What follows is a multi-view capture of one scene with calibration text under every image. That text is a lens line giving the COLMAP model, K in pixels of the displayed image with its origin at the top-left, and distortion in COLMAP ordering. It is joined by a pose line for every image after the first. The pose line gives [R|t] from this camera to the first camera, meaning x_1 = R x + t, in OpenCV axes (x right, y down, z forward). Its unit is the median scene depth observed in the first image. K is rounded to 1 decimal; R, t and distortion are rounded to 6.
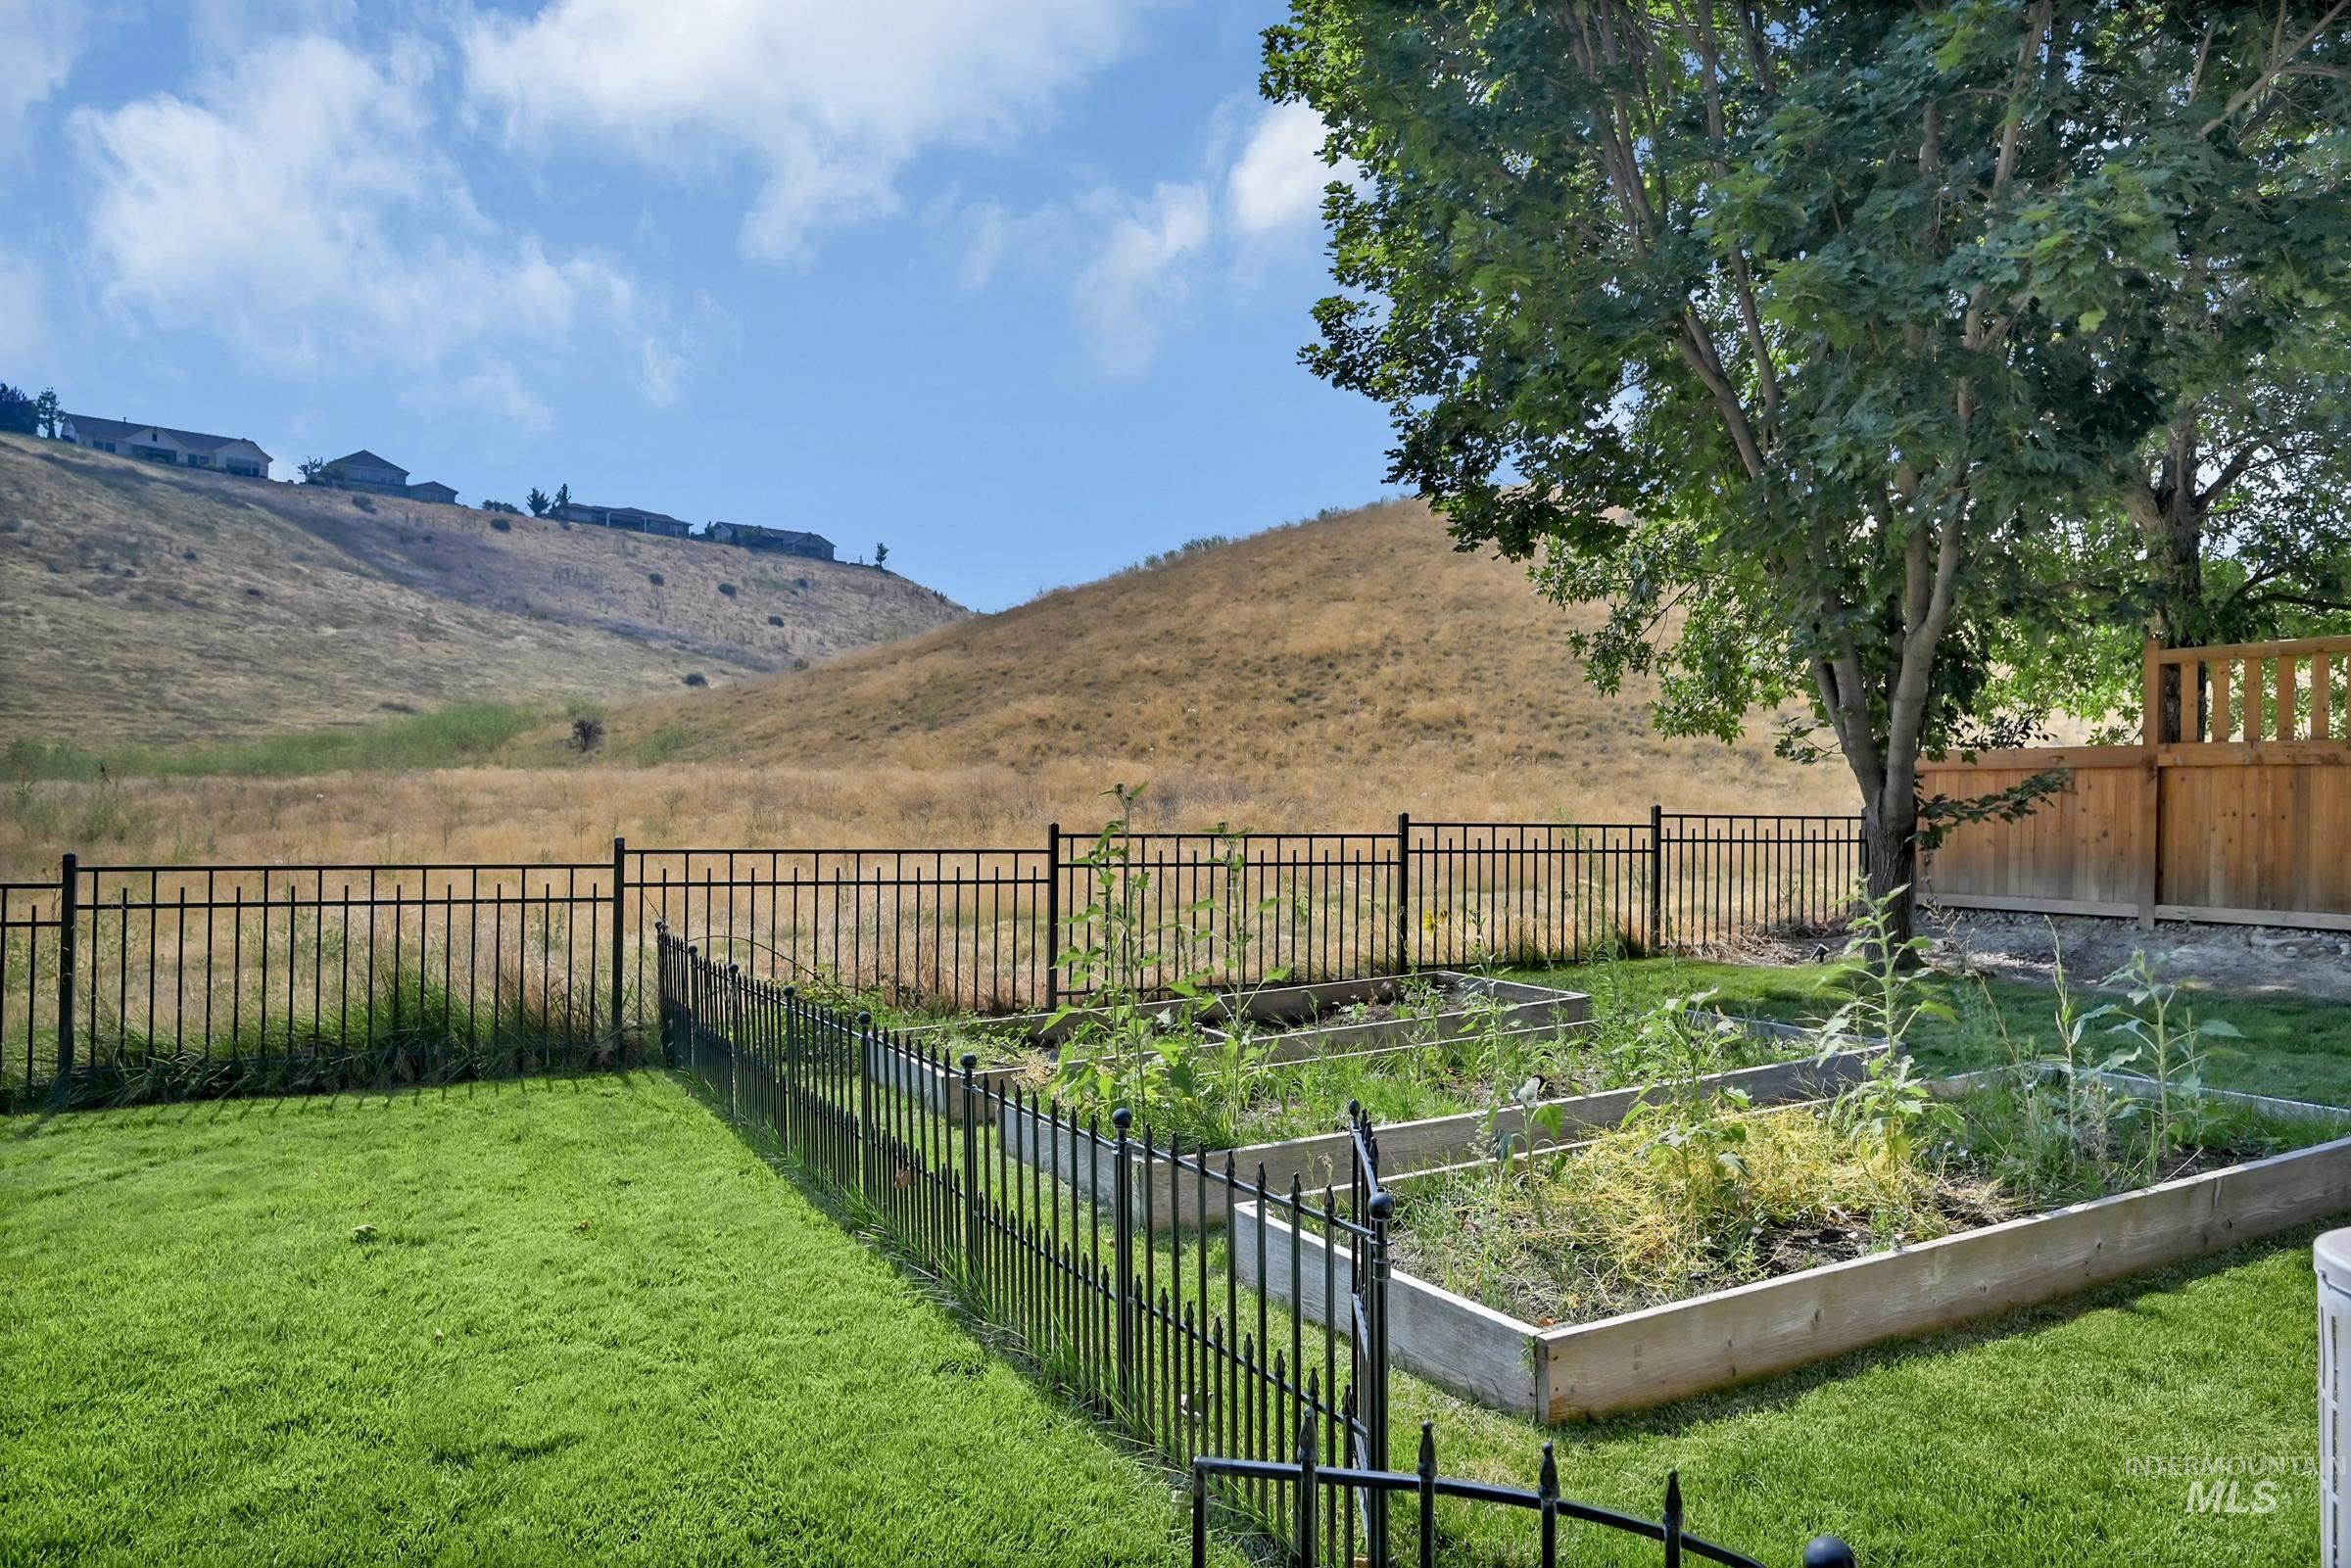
lens RADIAL K [[1450.9, 0, 1177.6], [0, 1450.9, 736.5], [0, 0, 1]] dist [0.000372, -0.000115]
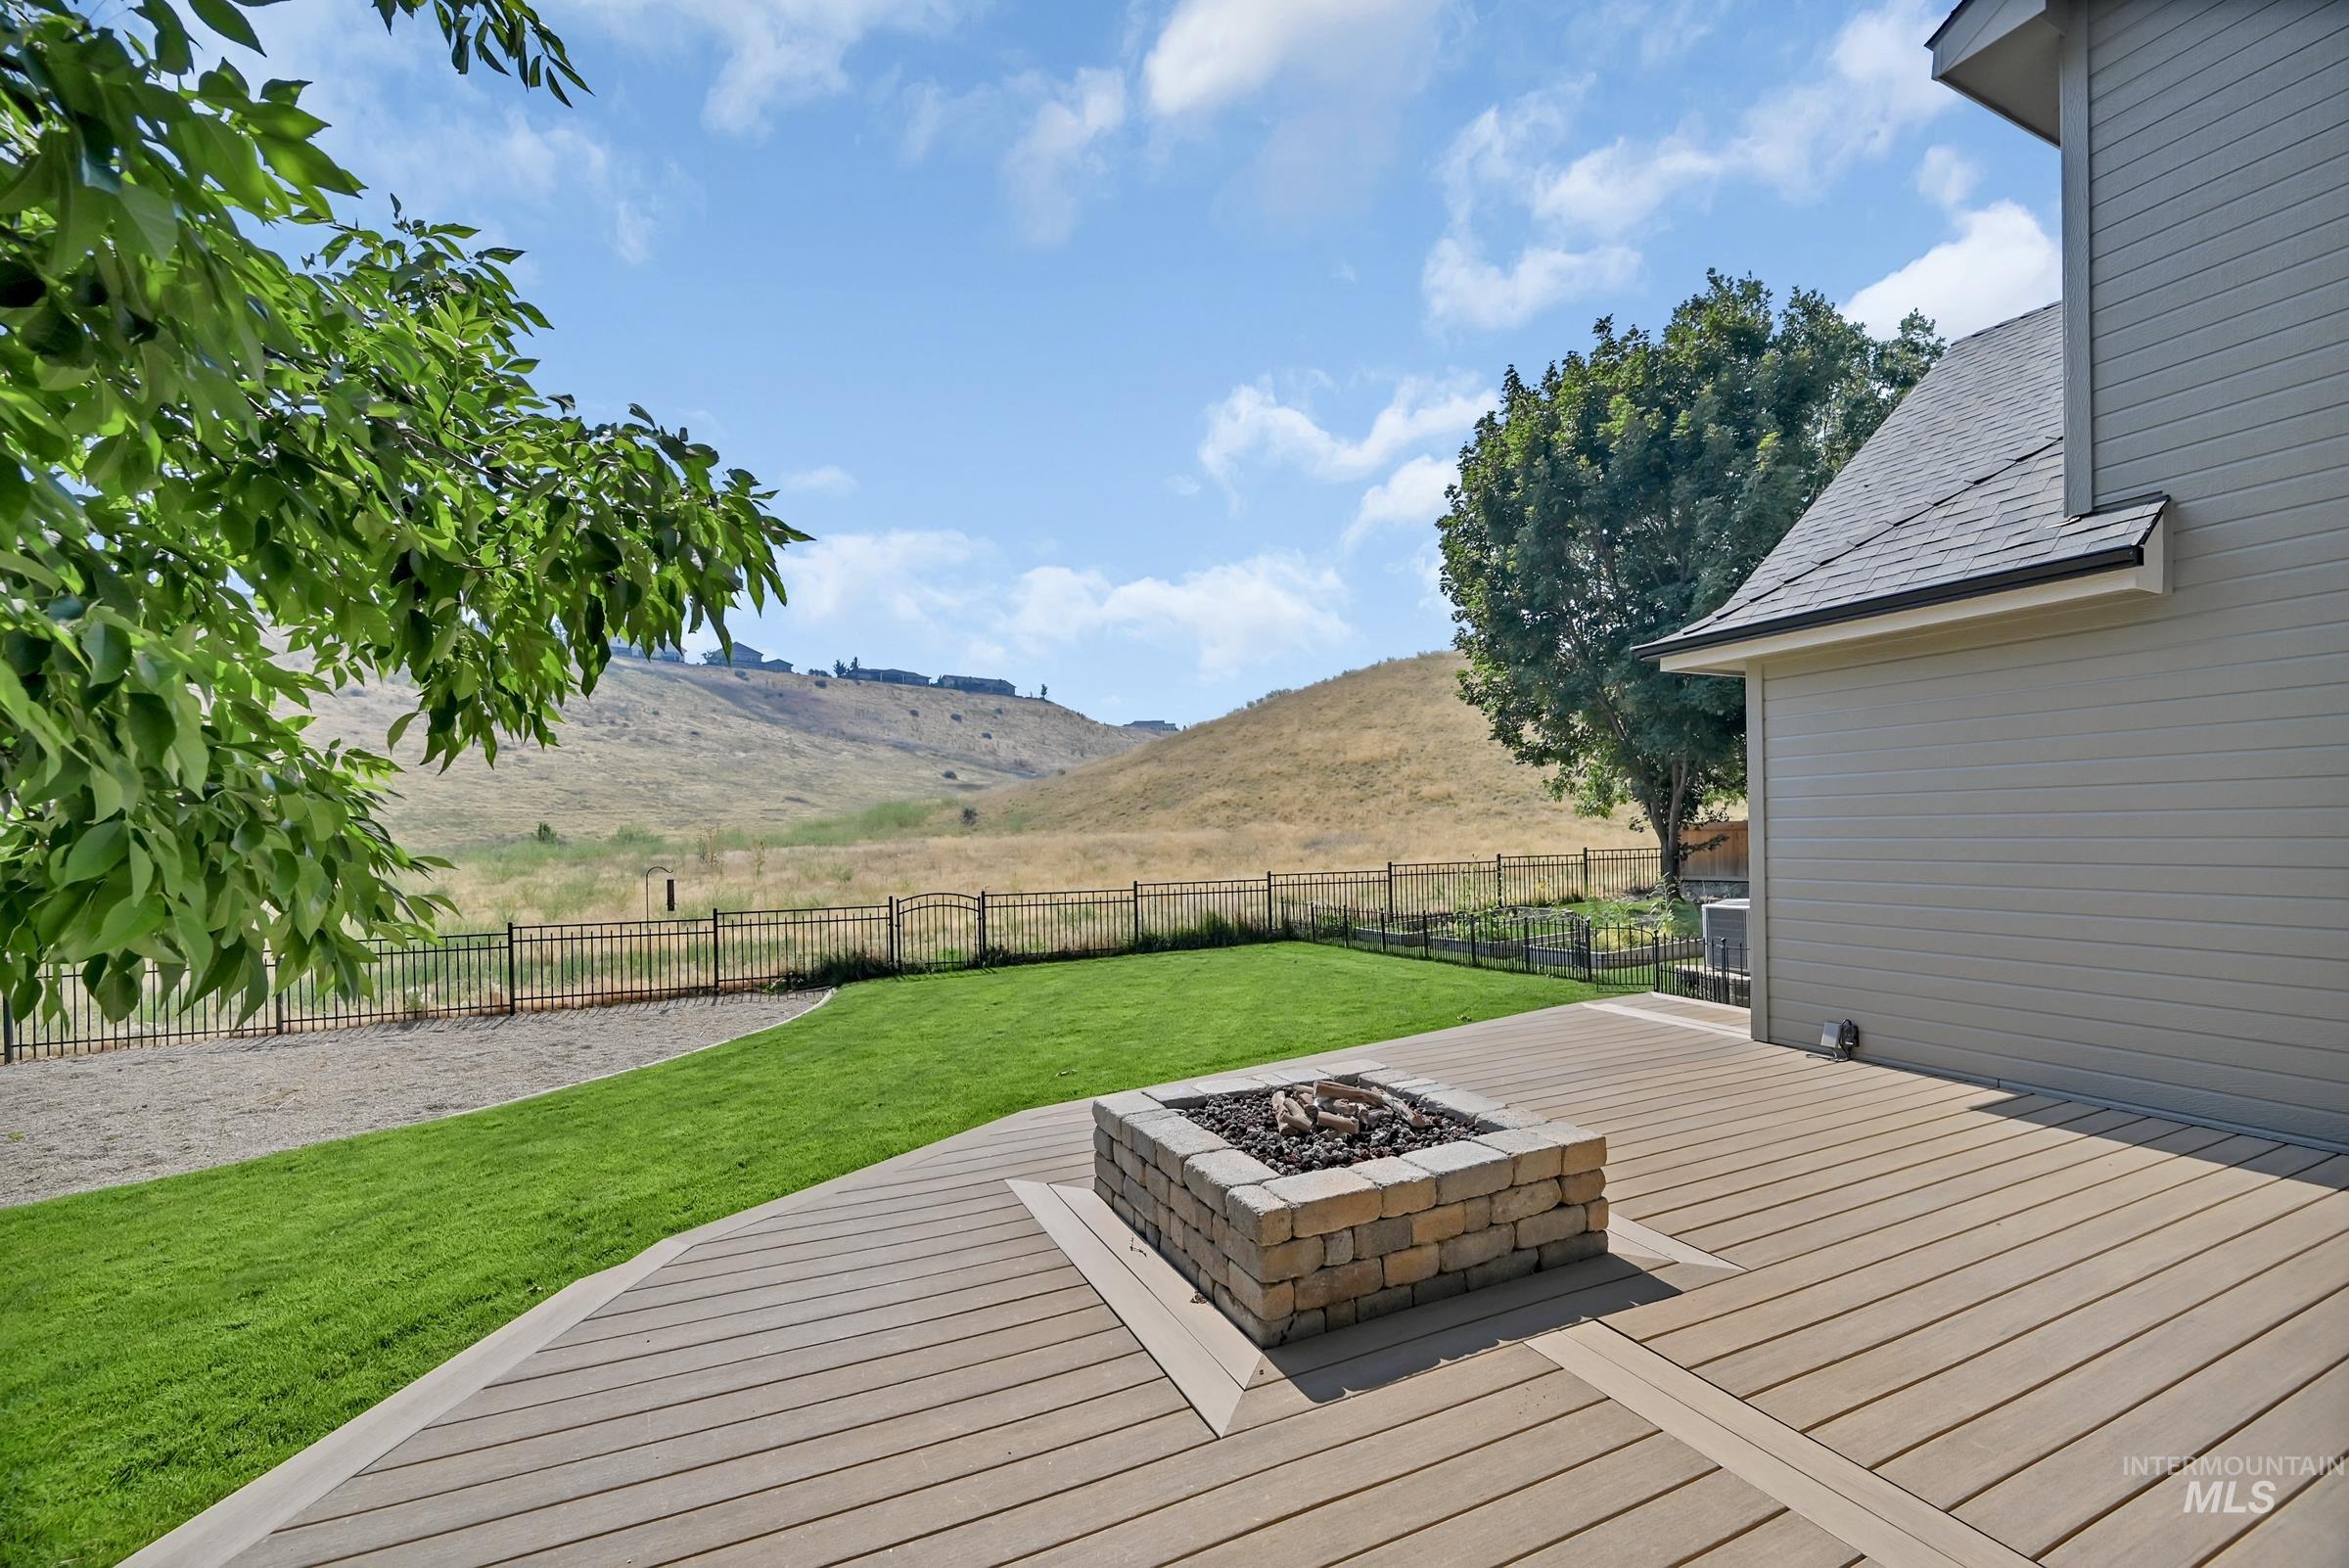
lens RADIAL K [[954.6, 0, 1165.7], [0, 954.6, 797.9], [0, 0, 1]] dist [-0.000119, -0.000014]
pose [[0.998527, -0.035549, -0.040981, -0.075407], [0.035773, 0.999349, 0.004729, -0.016093], [0.040786, -0.006188, 0.999149, -0.164350]]
